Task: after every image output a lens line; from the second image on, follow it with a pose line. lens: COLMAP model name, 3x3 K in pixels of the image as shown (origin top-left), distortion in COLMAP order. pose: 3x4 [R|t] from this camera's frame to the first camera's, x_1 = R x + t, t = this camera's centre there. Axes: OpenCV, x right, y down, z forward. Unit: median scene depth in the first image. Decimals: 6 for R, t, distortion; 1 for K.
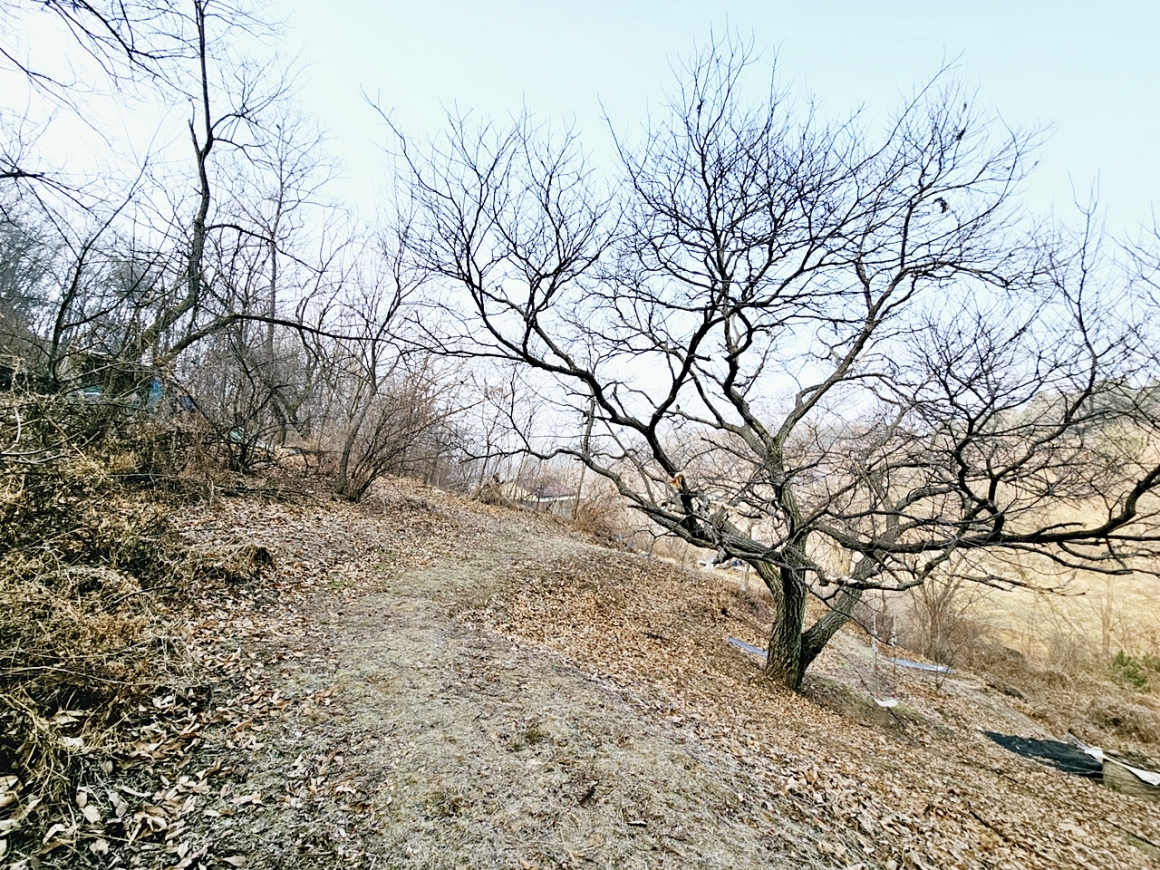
lens RADIAL K [[473.3, 0, 579.6], [0, 473.3, 434.1], [0, 0, 1]] dist [0.004216, 0.001133]
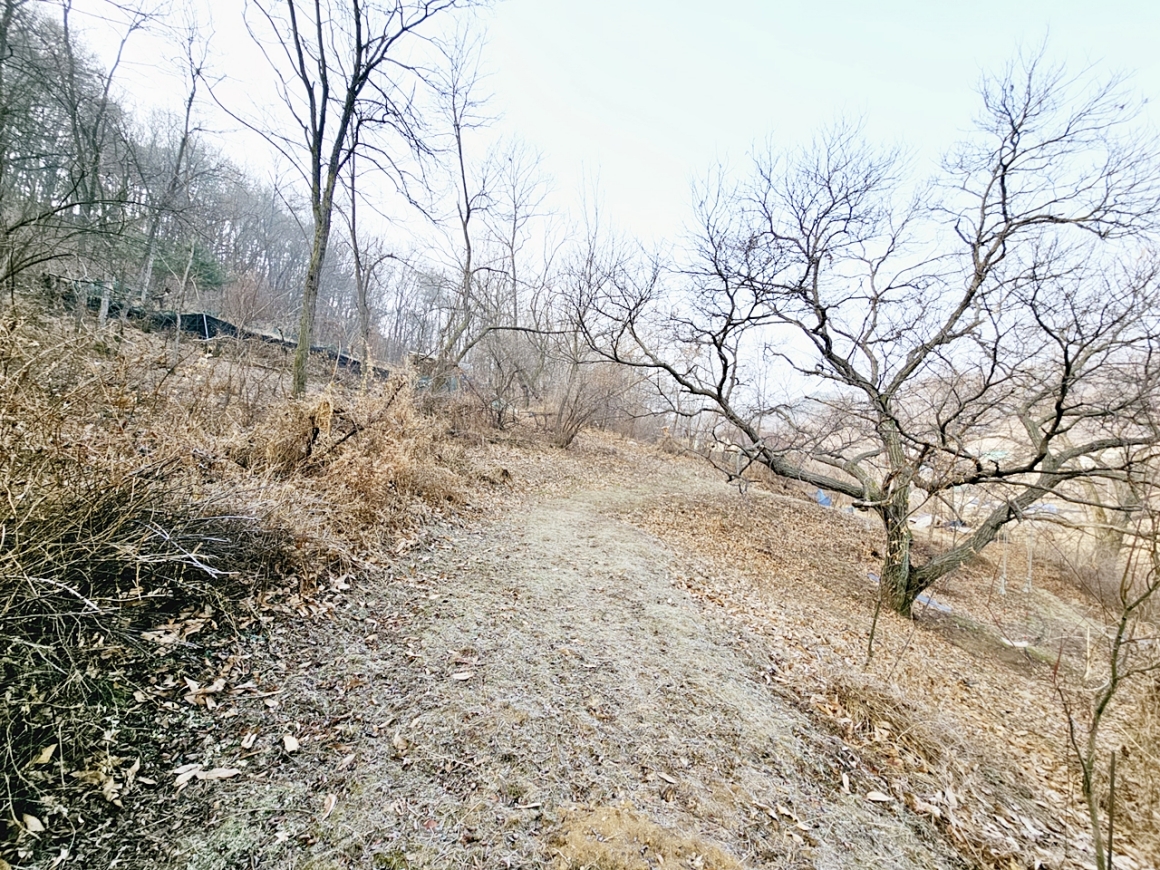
lens RADIAL K [[473.3, 0, 580.1], [0, 473.3, 437.8], [0, 0, 1]] dist [0.004216, 0.001133]
pose [[0.892635, -0.002504, -0.450774, 0.244967], [0.049297, 0.994529, 0.092095, -0.023089], [0.448077, -0.104429, 0.887875, -0.288328]]
